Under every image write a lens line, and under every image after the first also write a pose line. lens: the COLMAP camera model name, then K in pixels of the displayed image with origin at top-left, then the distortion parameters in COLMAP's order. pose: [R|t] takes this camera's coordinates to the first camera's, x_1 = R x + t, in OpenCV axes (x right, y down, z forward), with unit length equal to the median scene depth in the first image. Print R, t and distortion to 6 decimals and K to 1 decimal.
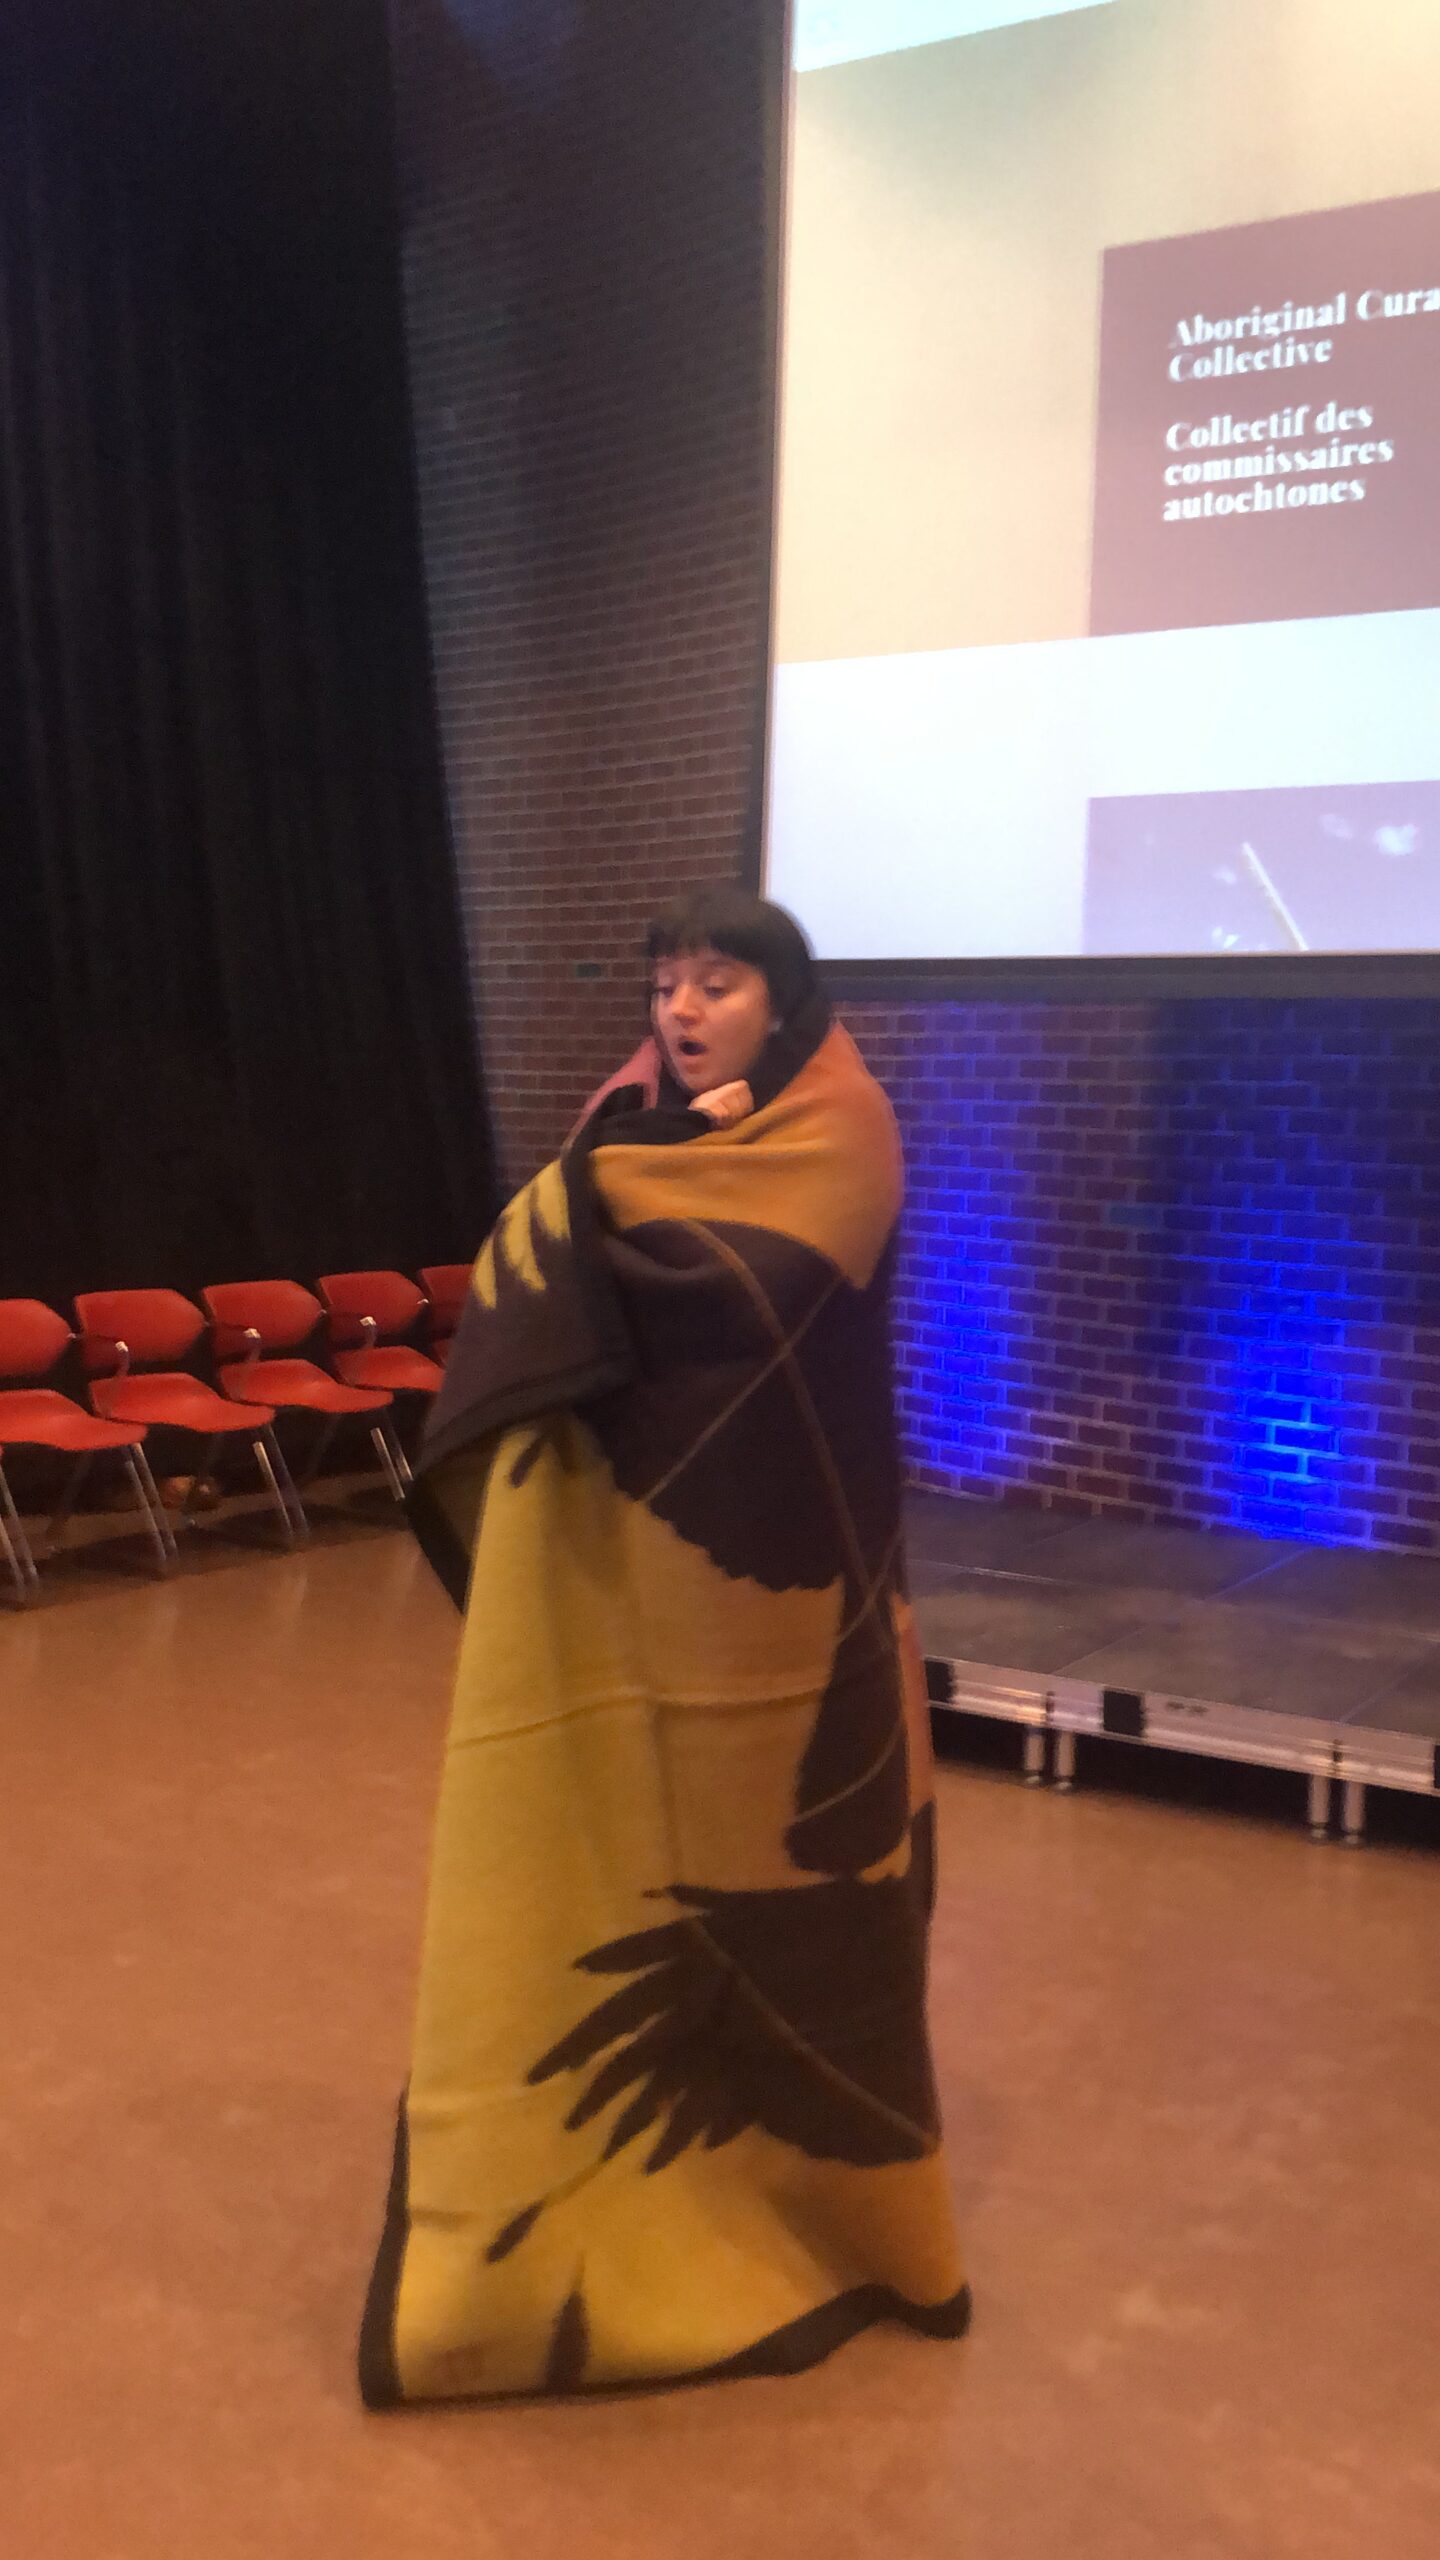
lens RADIAL K [[2442.6, 0, 698.7], [0, 2442.6, 1246.1], [0, 0, 1]] dist [0.149921, -0.557656]
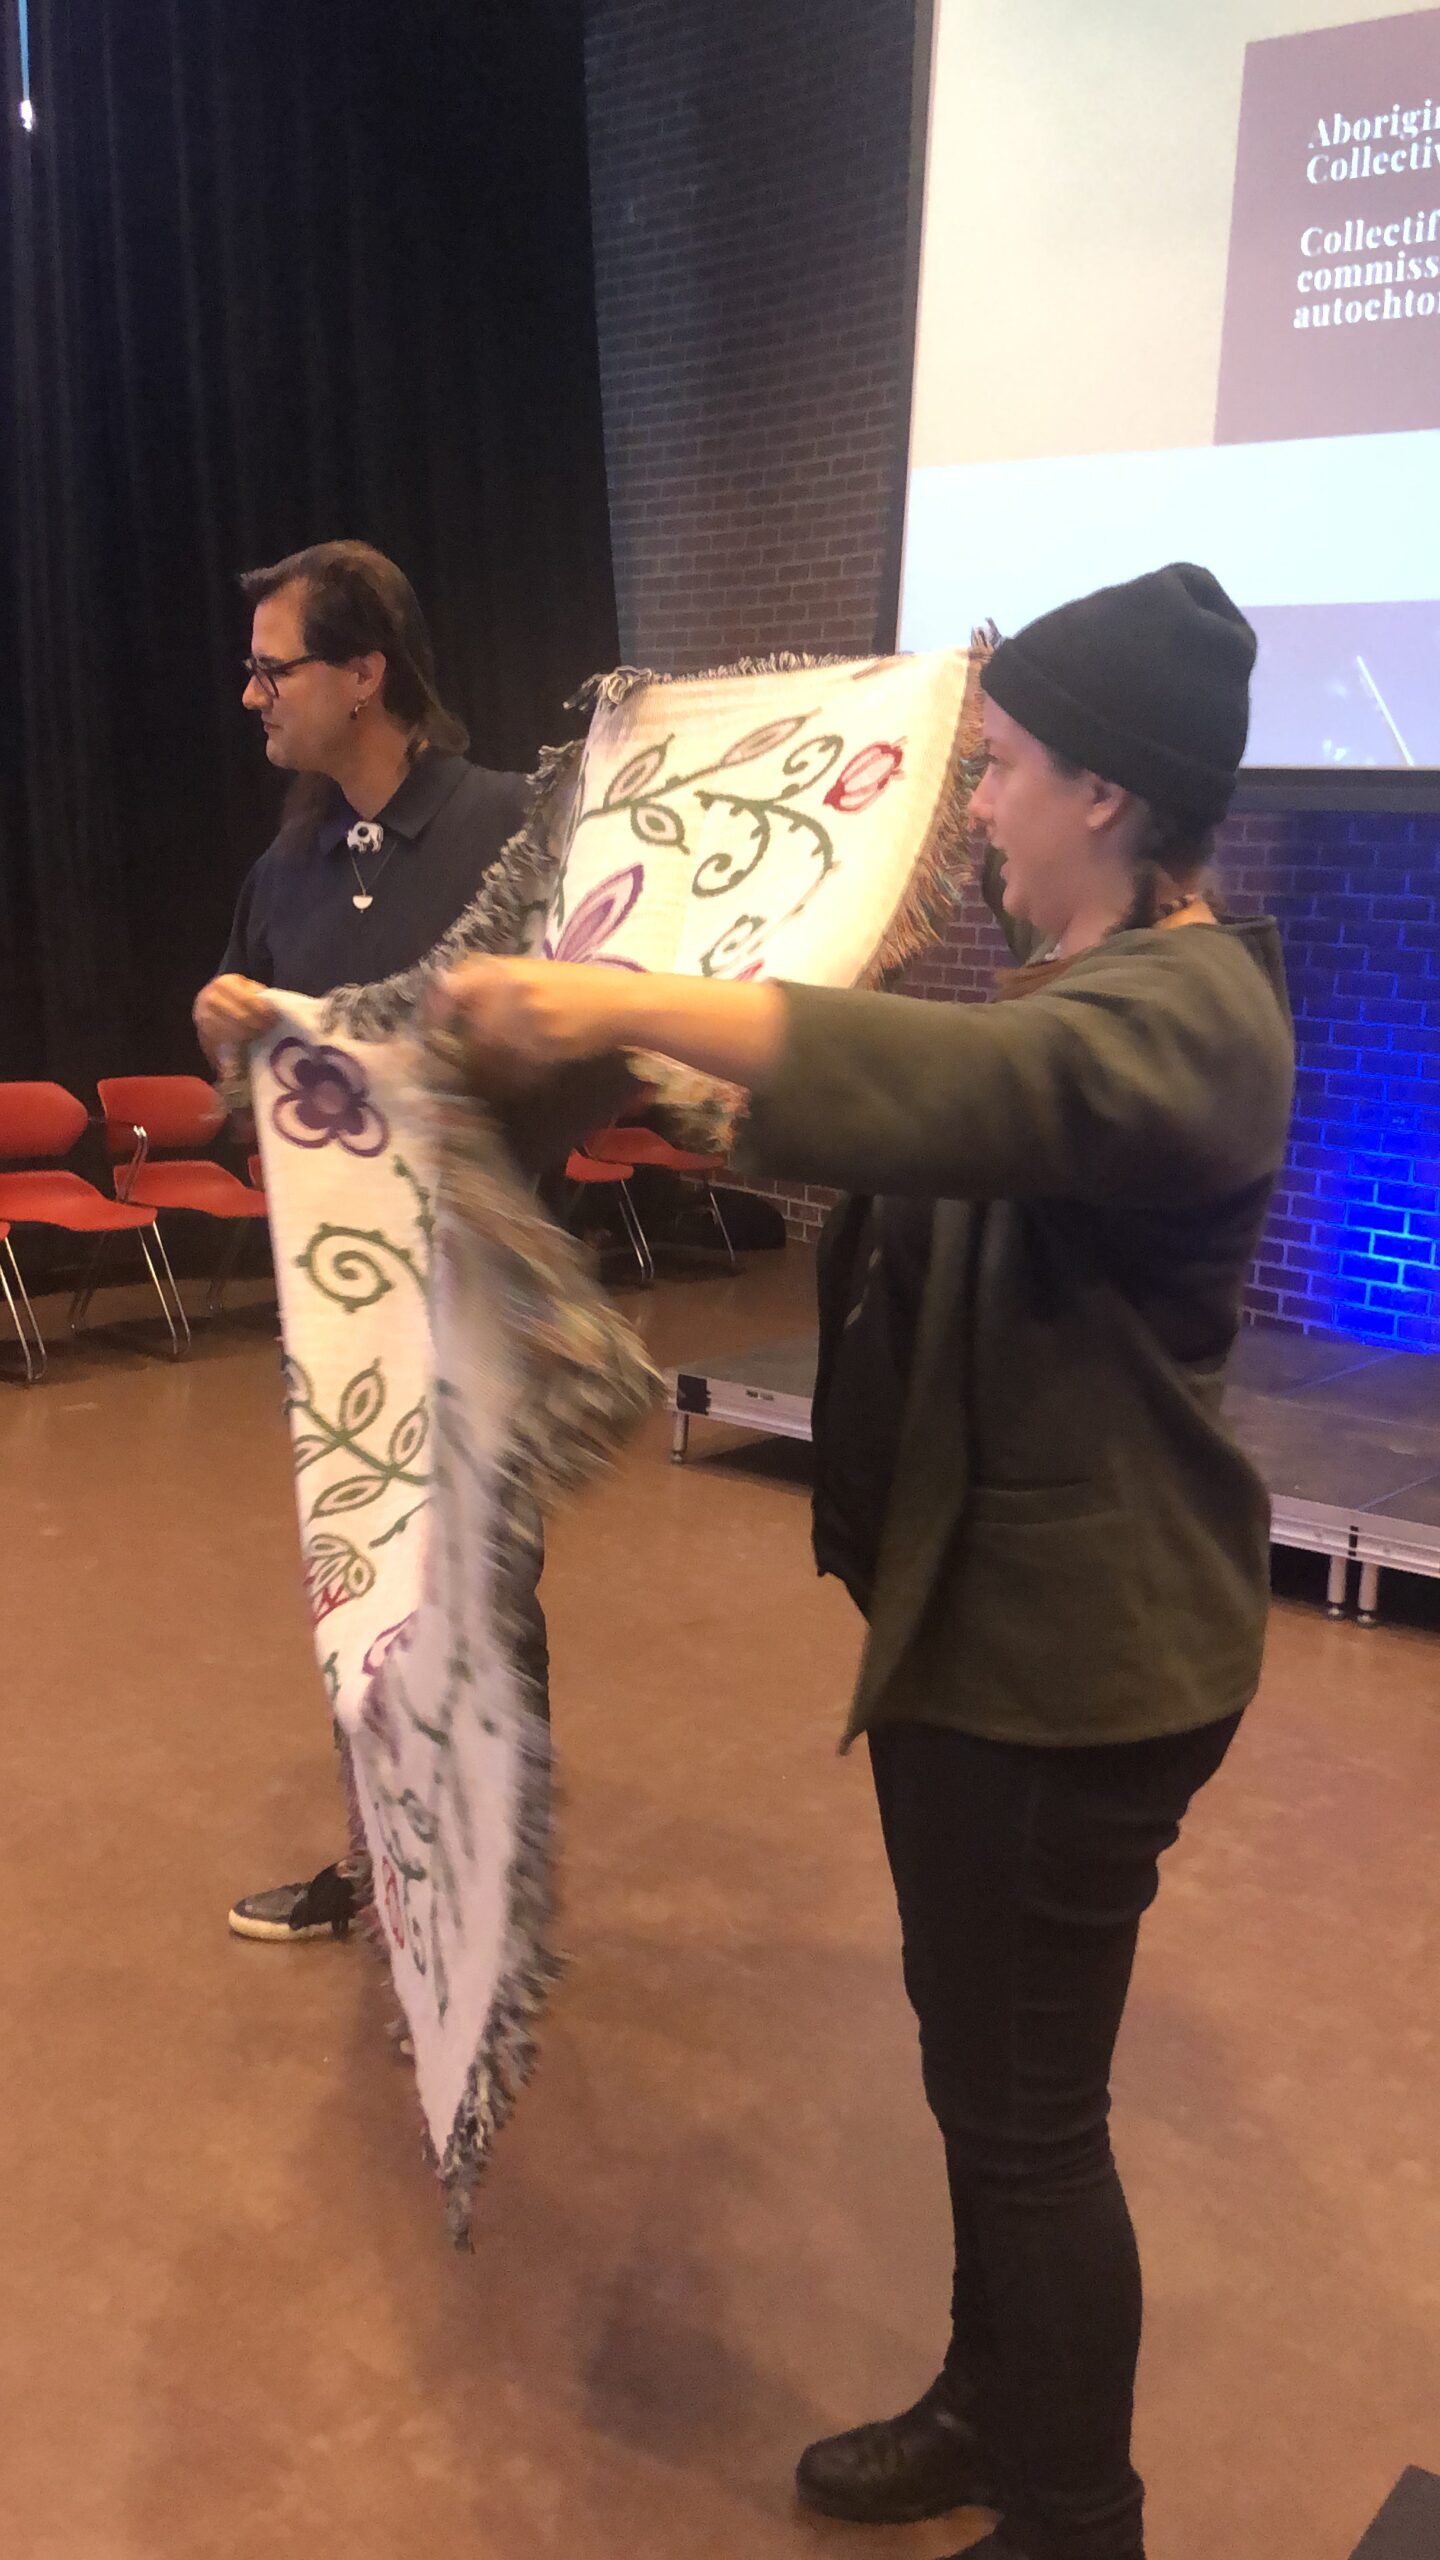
lens RADIAL K [[2550.2, 0, 755.1], [0, 2550.2, 1275.7], [0, 0, 1]] dist [0.009453, -0.016368]
pose [[0.994971, 0.034390, -0.094070, 0.082056], [-0.025947, 0.995645, 0.089545, 0.001694], [0.096740, -0.086654, 0.991530, -0.082360]]
